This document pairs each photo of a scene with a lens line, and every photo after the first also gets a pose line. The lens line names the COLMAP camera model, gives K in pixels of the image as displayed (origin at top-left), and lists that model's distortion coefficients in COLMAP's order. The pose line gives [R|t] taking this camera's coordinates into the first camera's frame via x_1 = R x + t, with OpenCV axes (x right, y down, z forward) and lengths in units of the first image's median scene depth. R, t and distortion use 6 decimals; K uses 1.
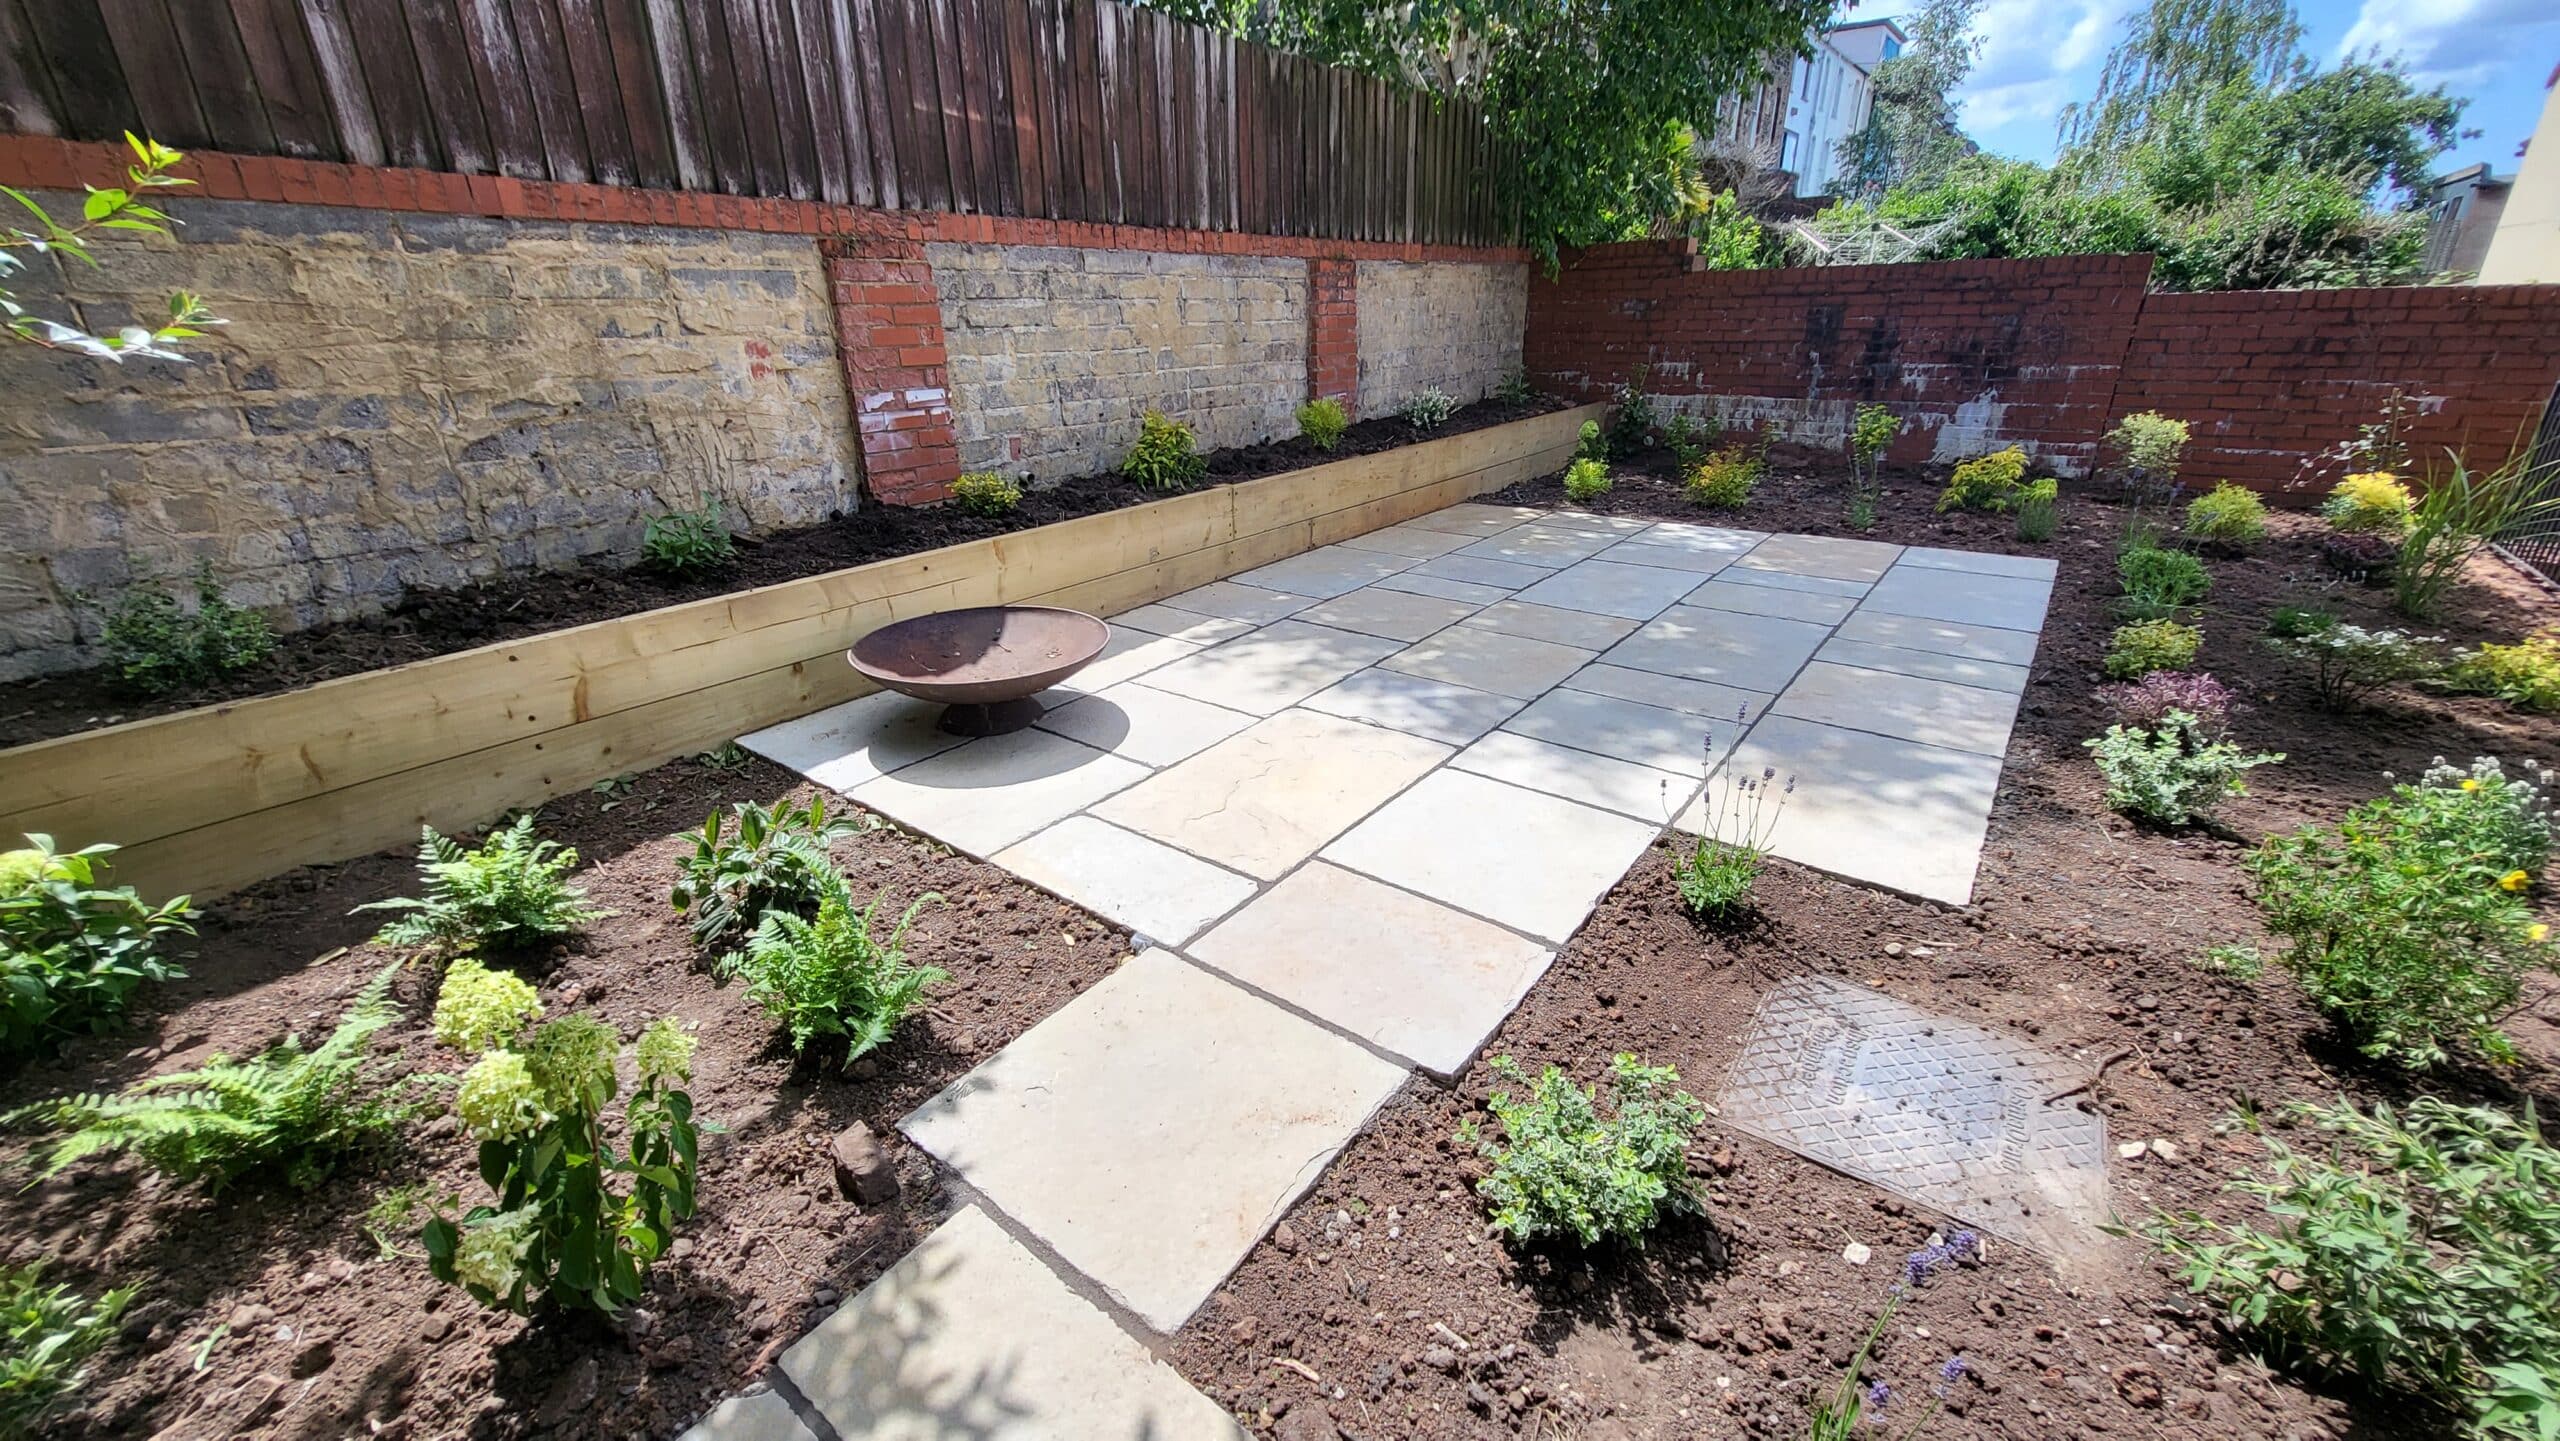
lens RADIAL K [[1004.2, 0, 1259.3], [0, 1004.2, 732.4], [0, 0, 1]] dist [0.001329, -0.000261]
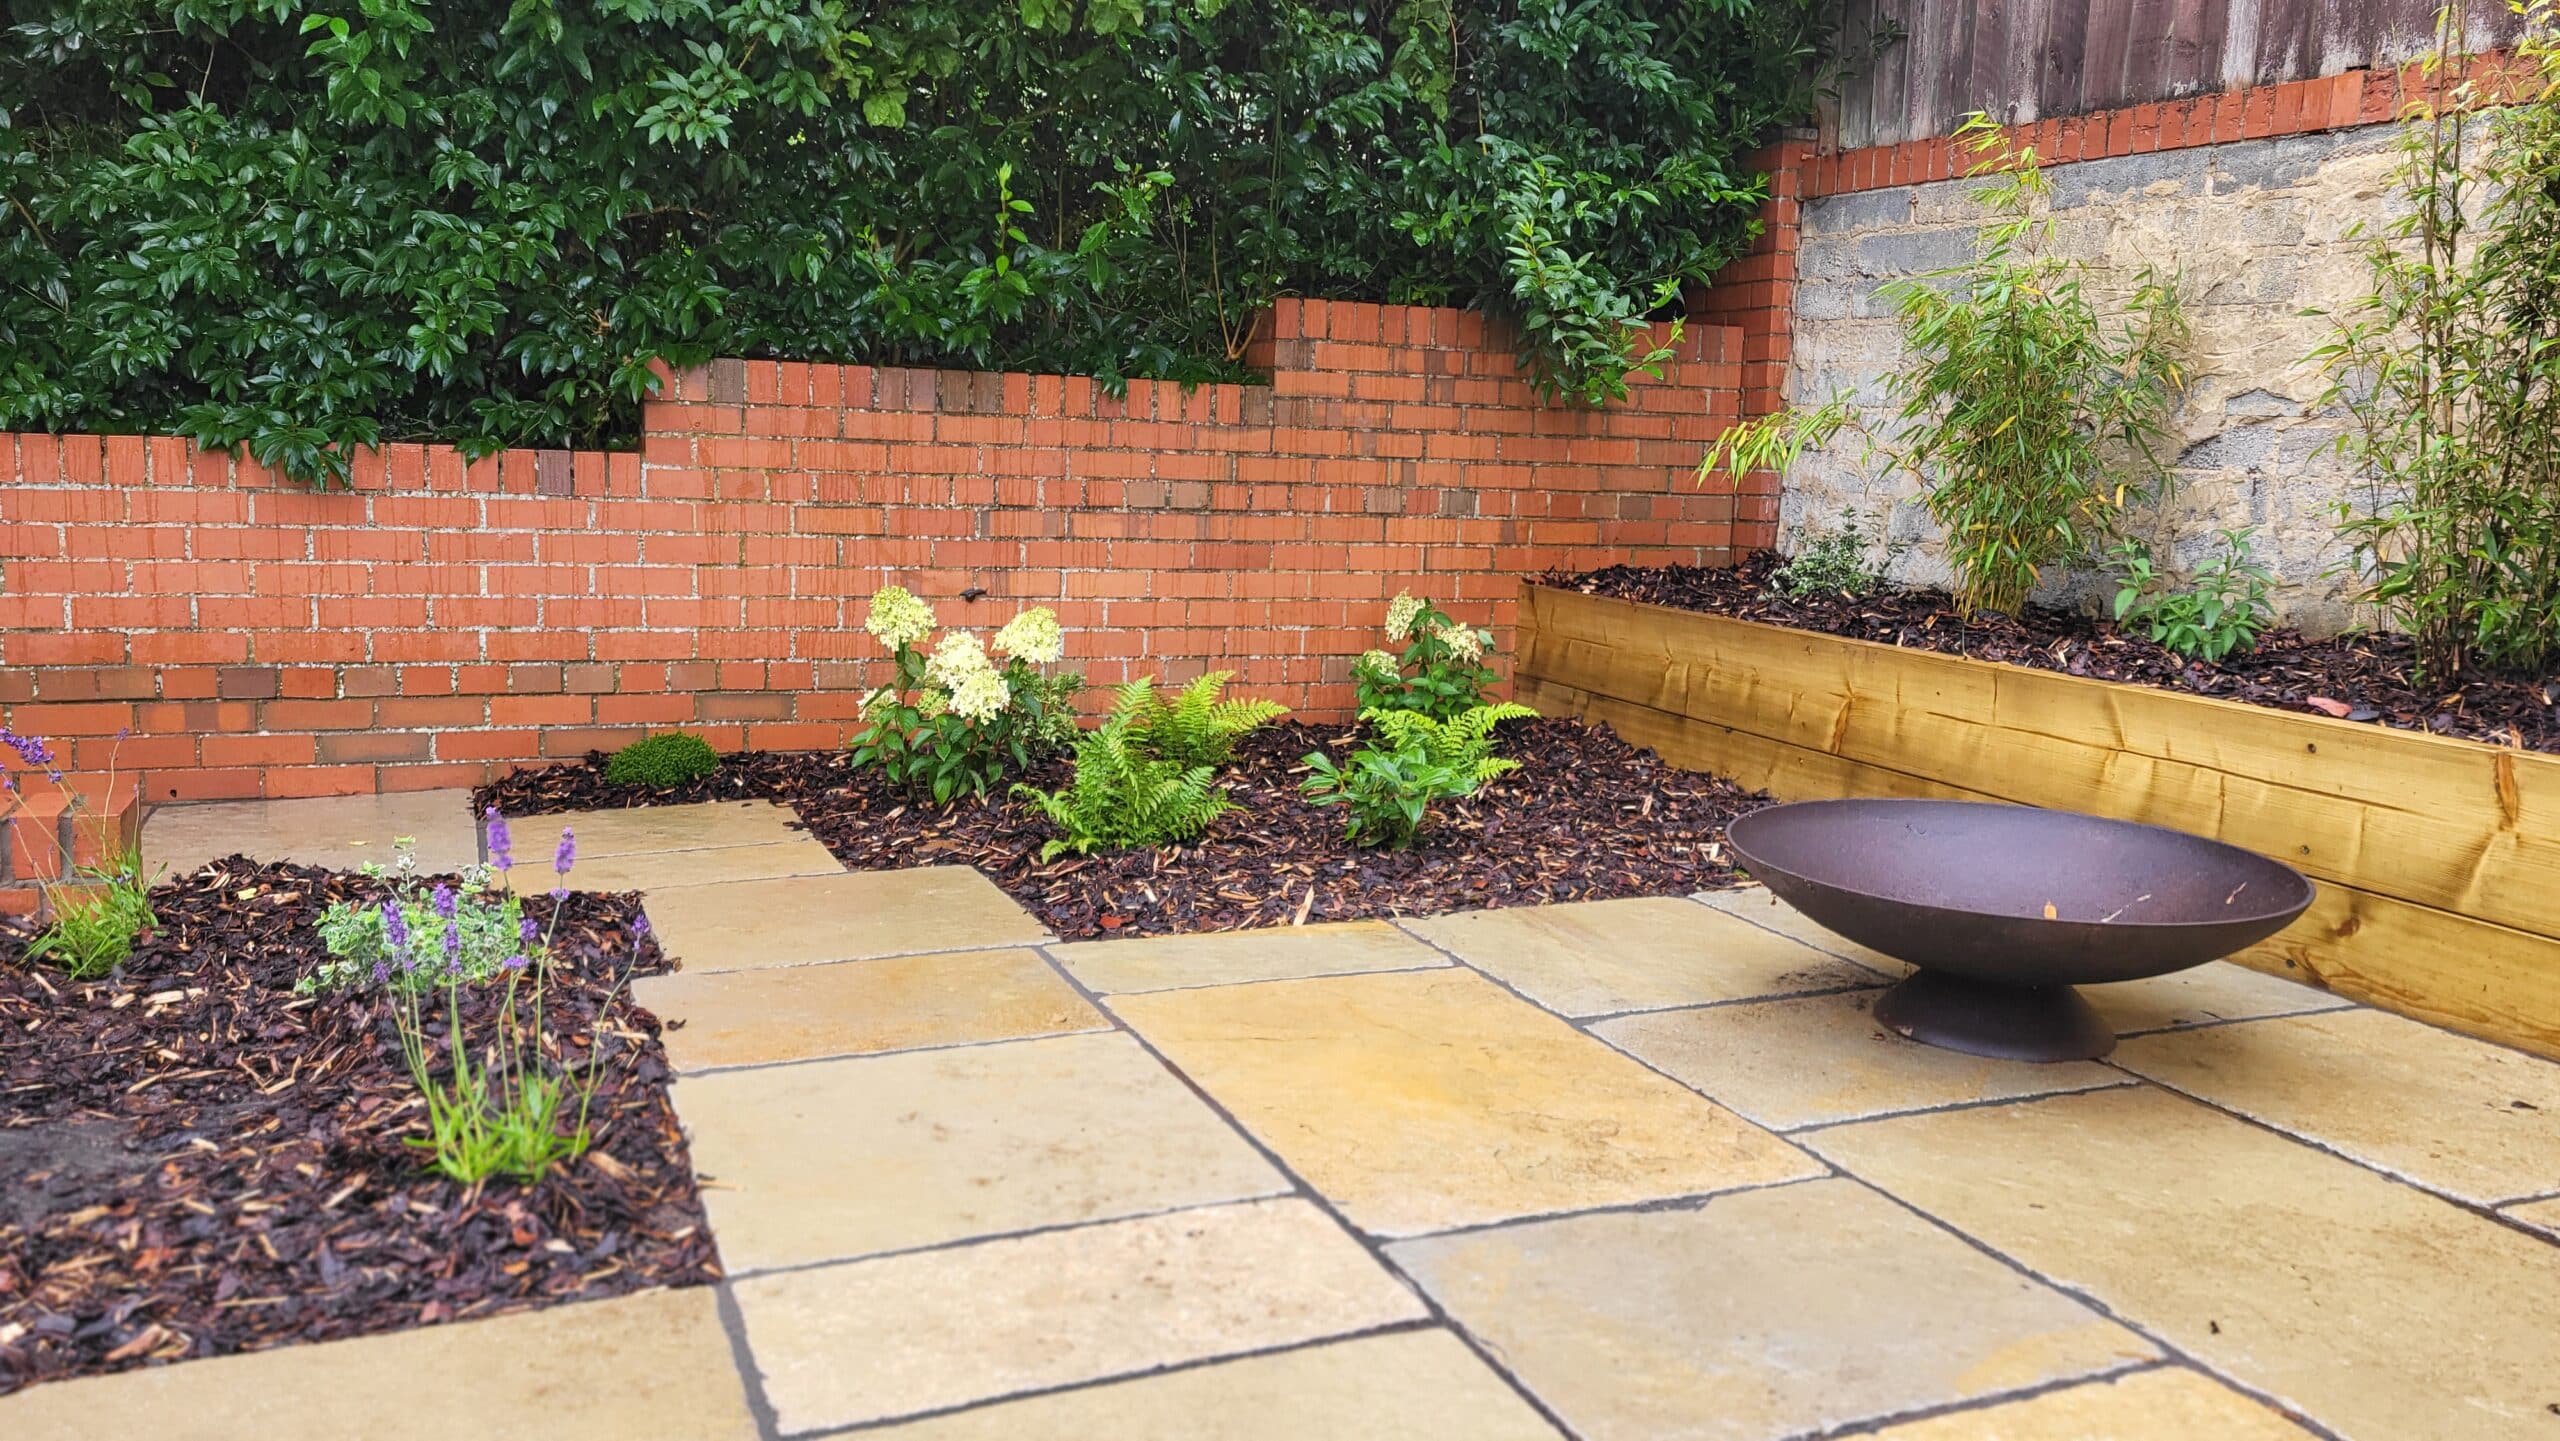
lens RADIAL K [[1927.0, 0, 1298.2], [0, 1927.0, 674.8], [0, 0, 1]] dist [0.058627, -0.040315]
pose [[-0.467305, 0.114709, -0.876623, 0.542765], [-0.369168, 0.875649, 0.311375, -0.249070], [0.803331, 0.469128, -0.366848, 0.786748]]
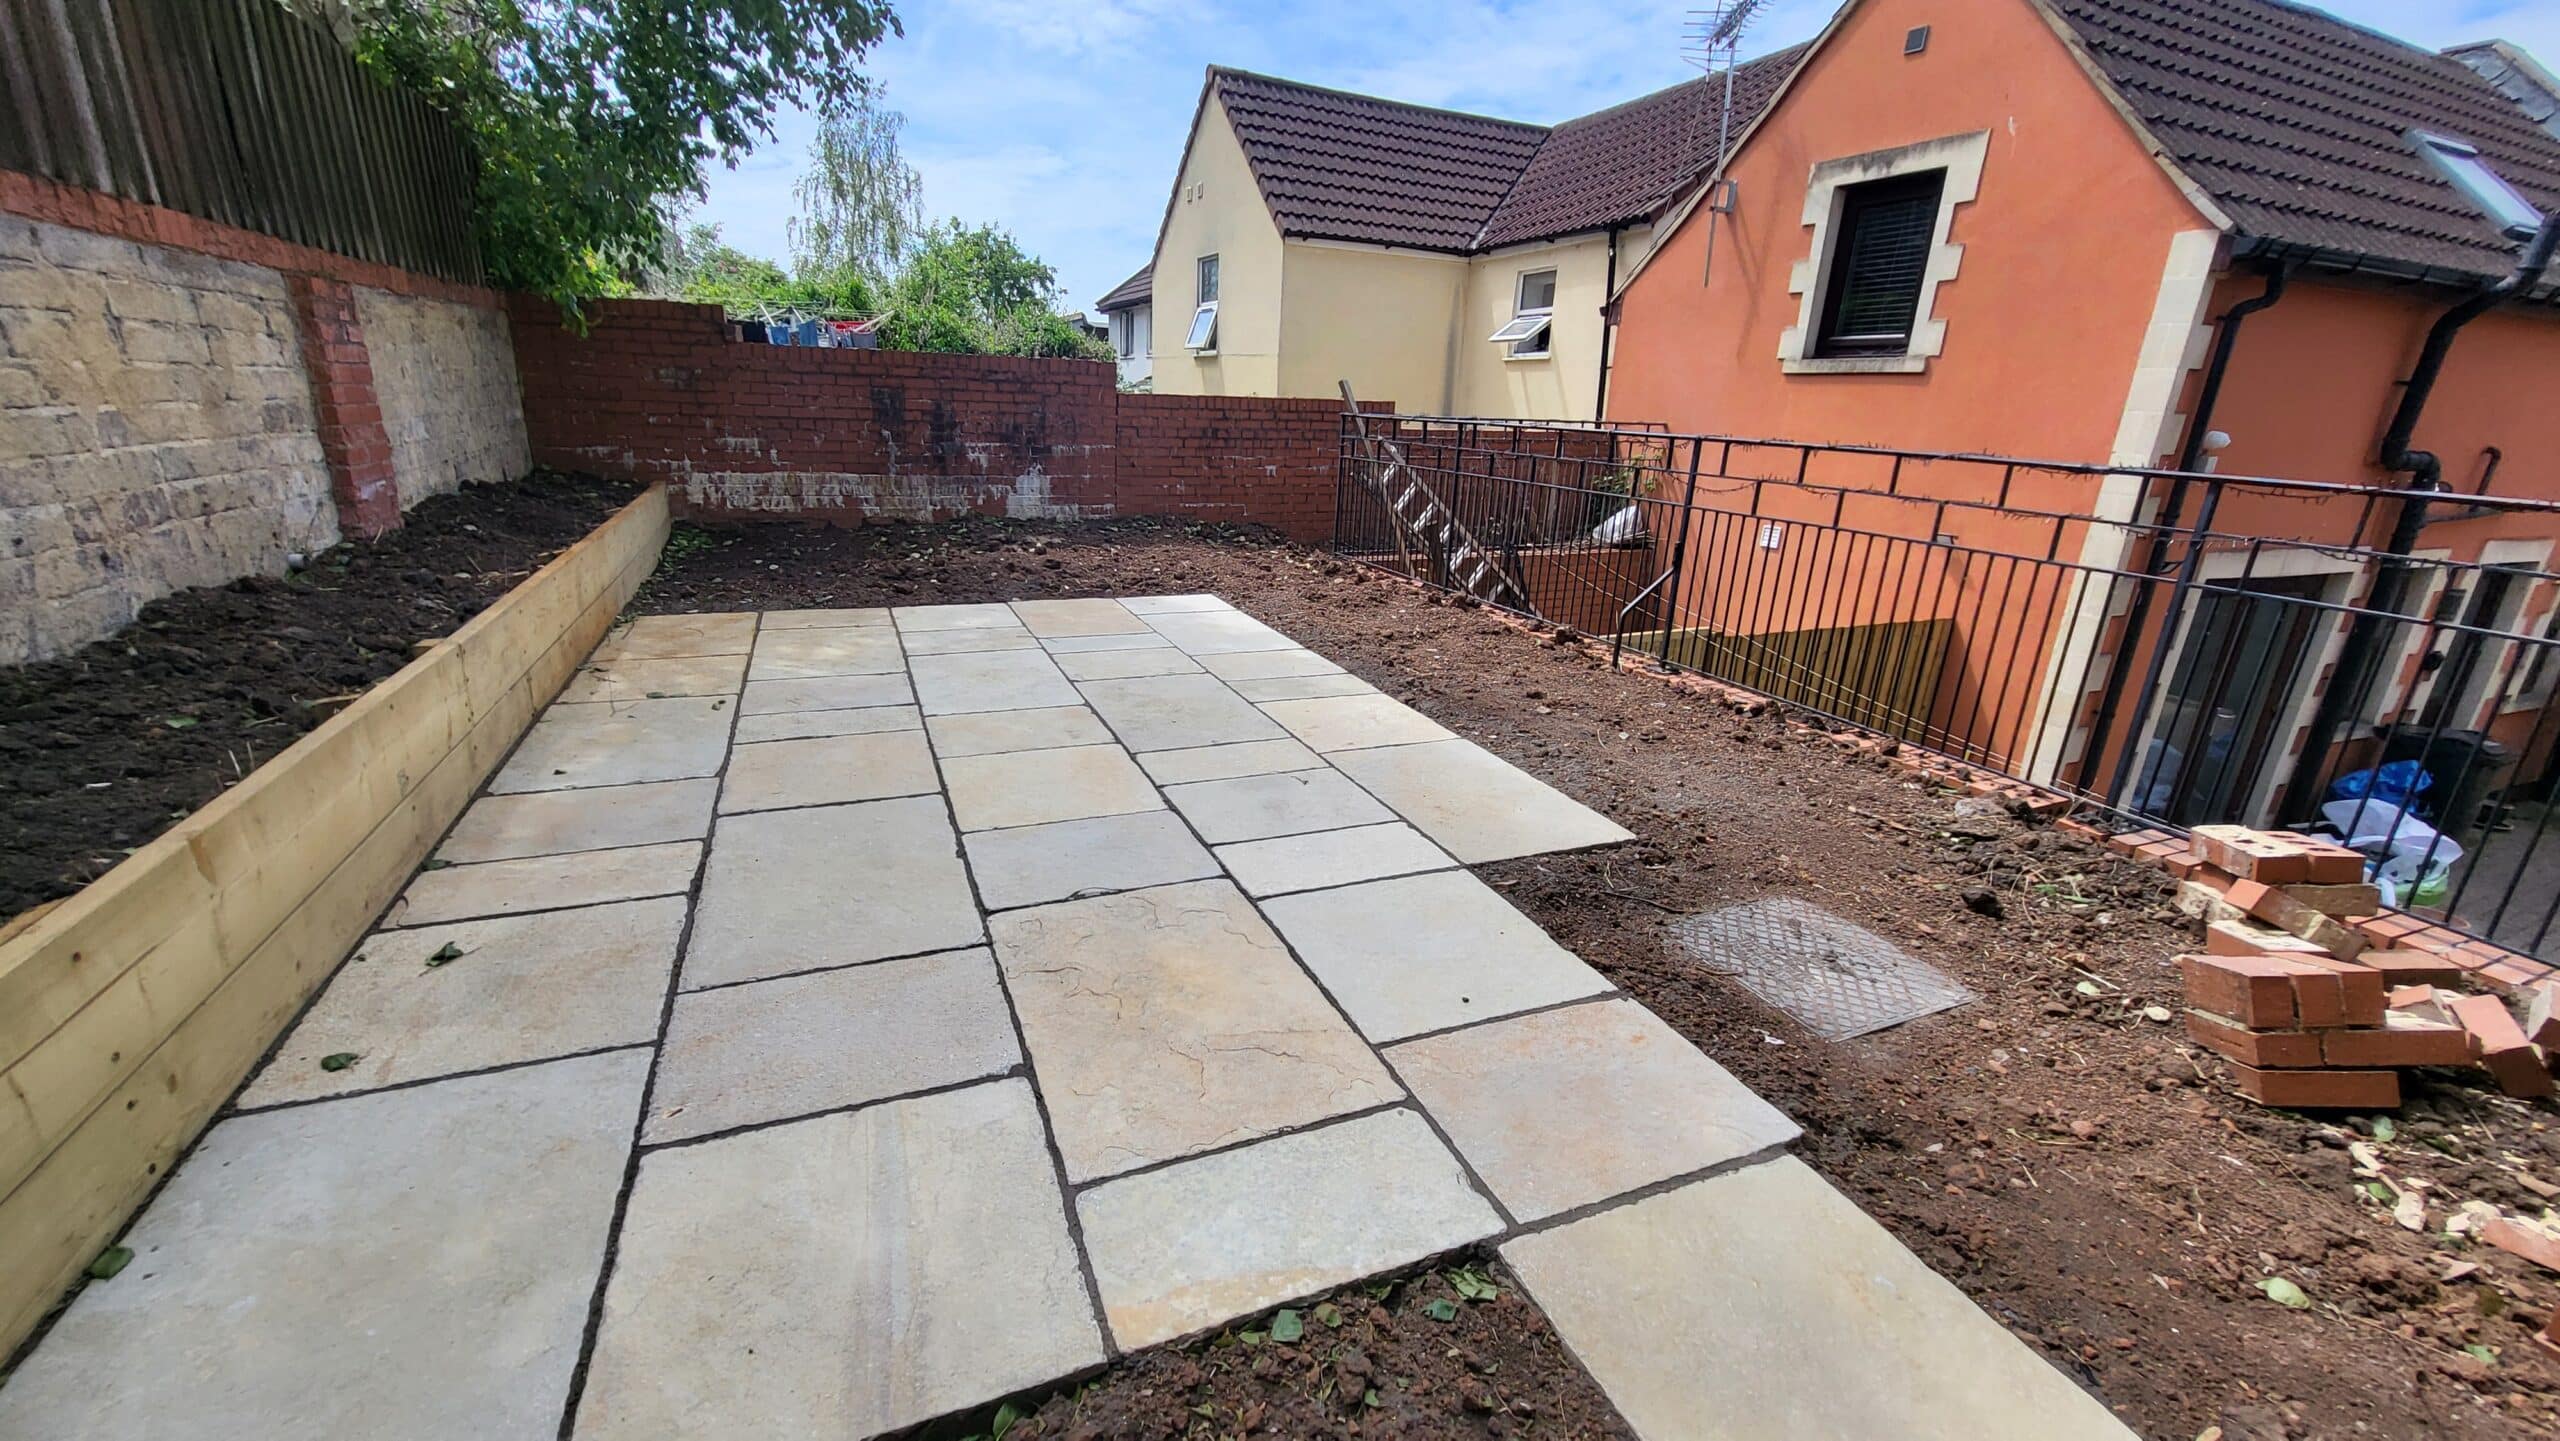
lens RADIAL K [[1015.1, 0, 1256.6], [0, 1015.1, 721.2], [0, 0, 1]] dist [0.000914, 0.000276]
pose [[0.483879, -0.225837, 0.845493, -0.357349], [0.288759, 0.953223, 0.089355, -0.130559], [-0.826123, 0.200906, 0.526457, 0.333175]]
